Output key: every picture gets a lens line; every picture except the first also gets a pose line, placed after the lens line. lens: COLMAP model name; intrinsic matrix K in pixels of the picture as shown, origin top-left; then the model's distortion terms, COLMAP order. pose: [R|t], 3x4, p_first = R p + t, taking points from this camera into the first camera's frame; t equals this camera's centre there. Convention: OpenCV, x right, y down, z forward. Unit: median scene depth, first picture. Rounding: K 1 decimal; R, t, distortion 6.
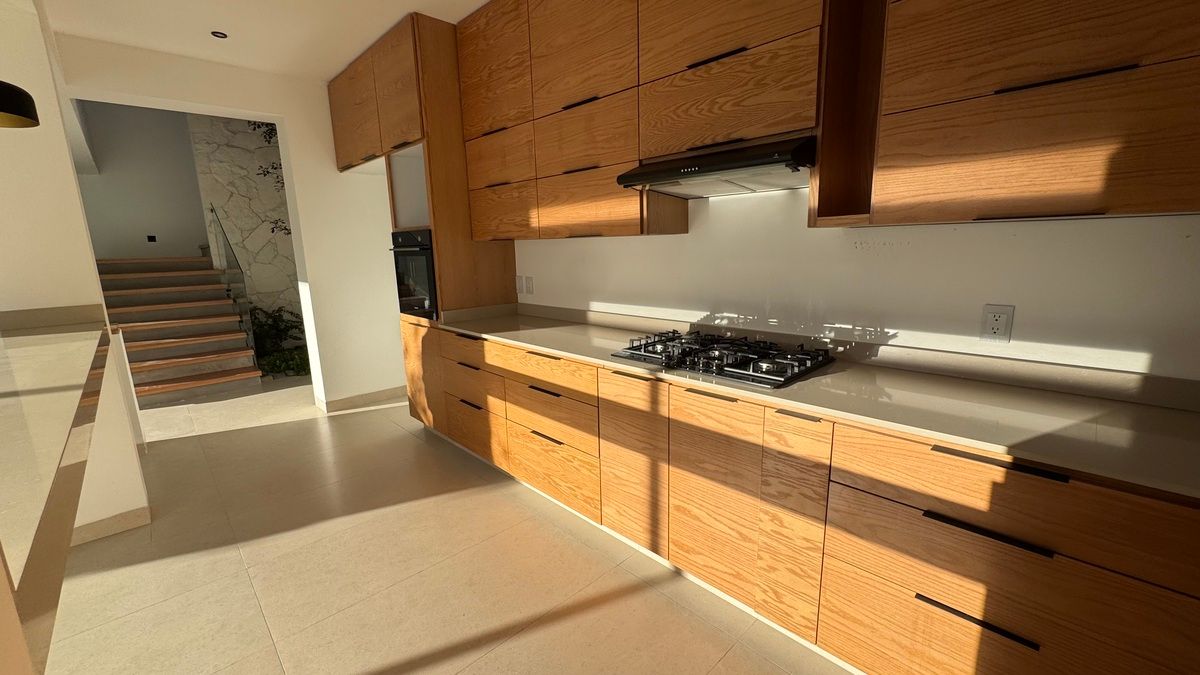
lens RADIAL K [[475.3, 0, 602.4], [0, 475.3, 339.9], [0, 0, 1]] dist [-0.006112, 0.000464]
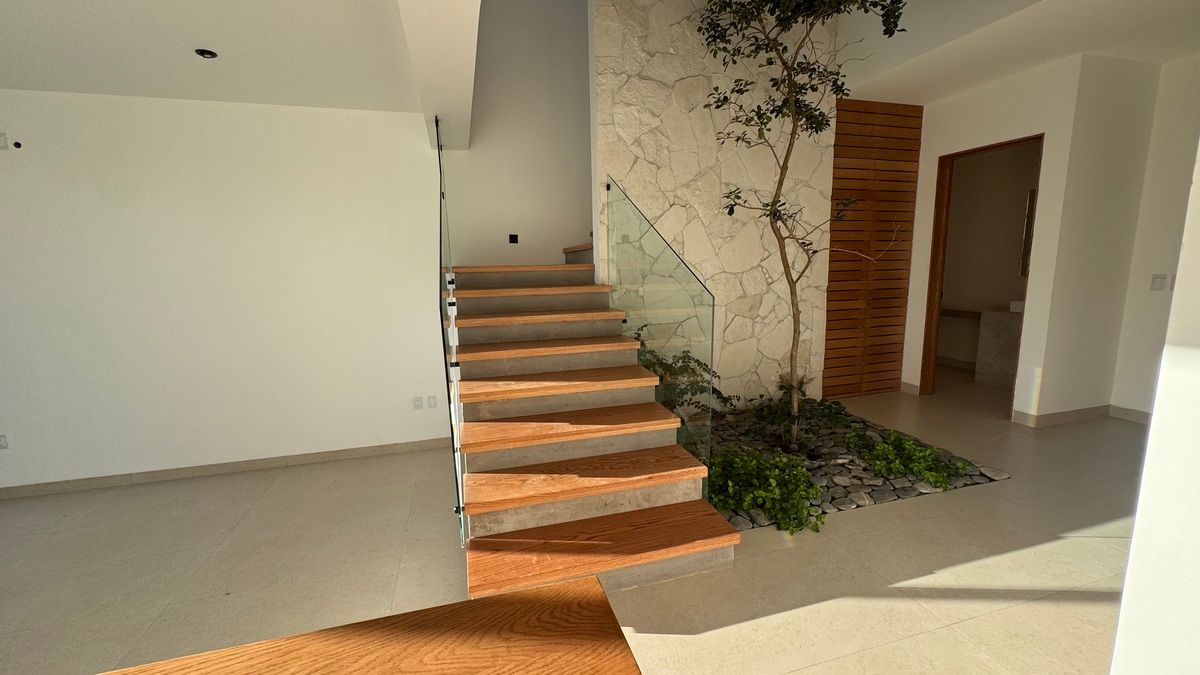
lens RADIAL K [[475.3, 0, 594.2], [0, 475.3, 330.7], [0, 0, 1]] dist [-0.006112, 0.000464]
pose [[0.884751, 0.064615, -0.461563, -0.543171], [-0.086406, 0.995915, -0.026209, -0.074505], [0.457984, 0.063070, 0.886720, 0.464534]]
